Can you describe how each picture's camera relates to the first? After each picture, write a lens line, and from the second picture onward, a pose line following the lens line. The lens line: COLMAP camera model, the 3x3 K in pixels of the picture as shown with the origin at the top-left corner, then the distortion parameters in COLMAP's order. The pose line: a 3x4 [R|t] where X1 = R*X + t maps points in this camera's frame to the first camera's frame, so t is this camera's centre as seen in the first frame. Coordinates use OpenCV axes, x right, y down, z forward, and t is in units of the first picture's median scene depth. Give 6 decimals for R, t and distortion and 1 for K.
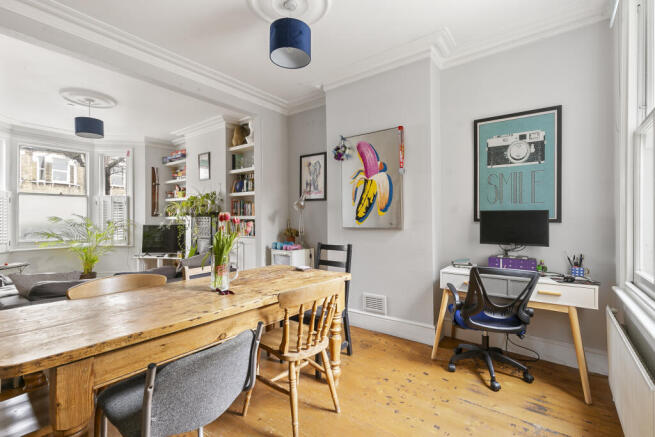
lens RADIAL K [[299.3, 0, 326.3], [0, 299.3, 215.8], [0, 0, 1]] dist [0.008831, -0.001300]
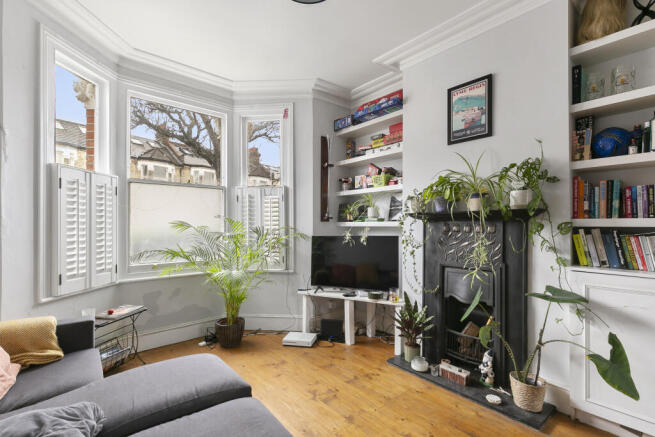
lens RADIAL K [[299.3, 0, 327.7], [0, 299.3, 225.9], [0, 0, 1]] dist [0.008831, -0.001300]
pose [[0.979266, 0.003927, -0.202538, -0.471870], [-0.002124, 0.999956, 0.009118, 0.005749], [0.202565, -0.008499, 0.979232, 0.455573]]
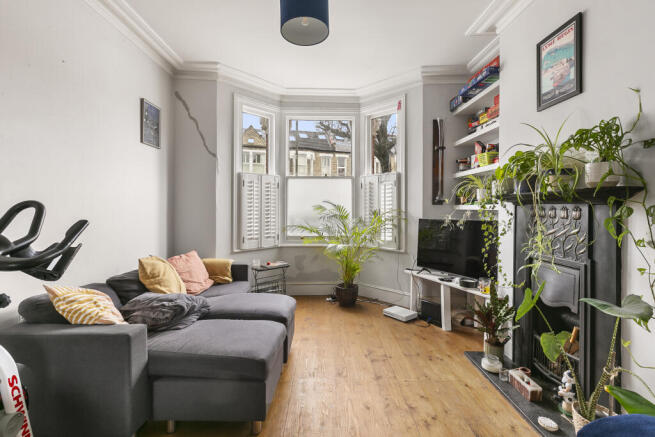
lens RADIAL K [[299.3, 0, 326.8], [0, 299.3, 208.5], [0, 0, 1]] dist [0.008831, -0.001300]
pose [[0.627050, 0.006487, -0.778952, -0.267933], [0.001024, 0.999958, 0.009152, 0.004281], [0.778978, -0.006536, 0.627017, 0.494884]]
